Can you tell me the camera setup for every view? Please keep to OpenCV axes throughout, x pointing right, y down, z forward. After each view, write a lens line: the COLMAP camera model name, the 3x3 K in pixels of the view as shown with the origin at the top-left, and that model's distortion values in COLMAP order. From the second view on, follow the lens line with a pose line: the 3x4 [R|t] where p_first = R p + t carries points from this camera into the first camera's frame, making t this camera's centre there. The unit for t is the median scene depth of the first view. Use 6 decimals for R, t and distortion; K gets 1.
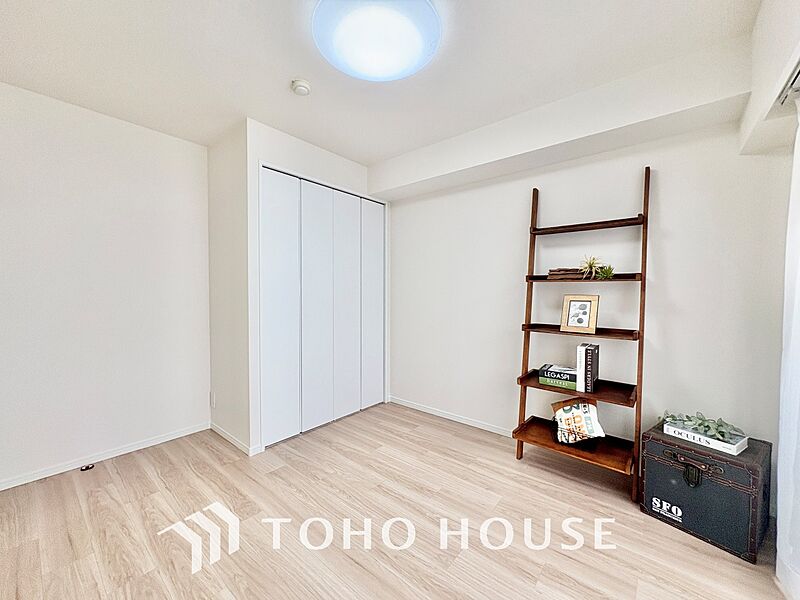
lens RADIAL K [[320.1, 0, 400.0], [0, 320.1, 300.0], [0, 0, 1]] dist [0.000634, -0.000043]
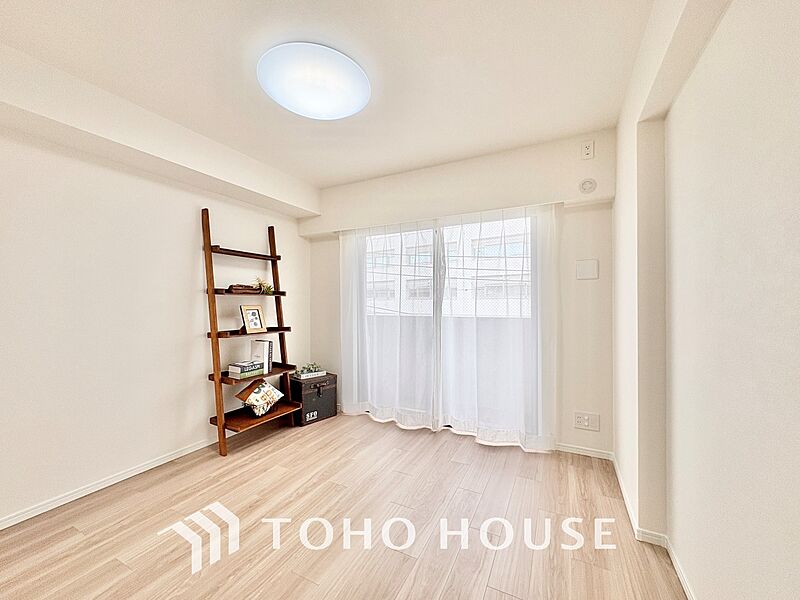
lens RADIAL K [[320.1, 0, 400.0], [0, 320.1, 300.0], [0, 0, 1]] dist [0.000634, -0.000043]
pose [[-0.221956, 0.000871, 0.975056, -0.896377], [0.028326, 0.999583, 0.005555, -0.027954], [-0.974645, 0.028853, -0.221888, 0.693132]]
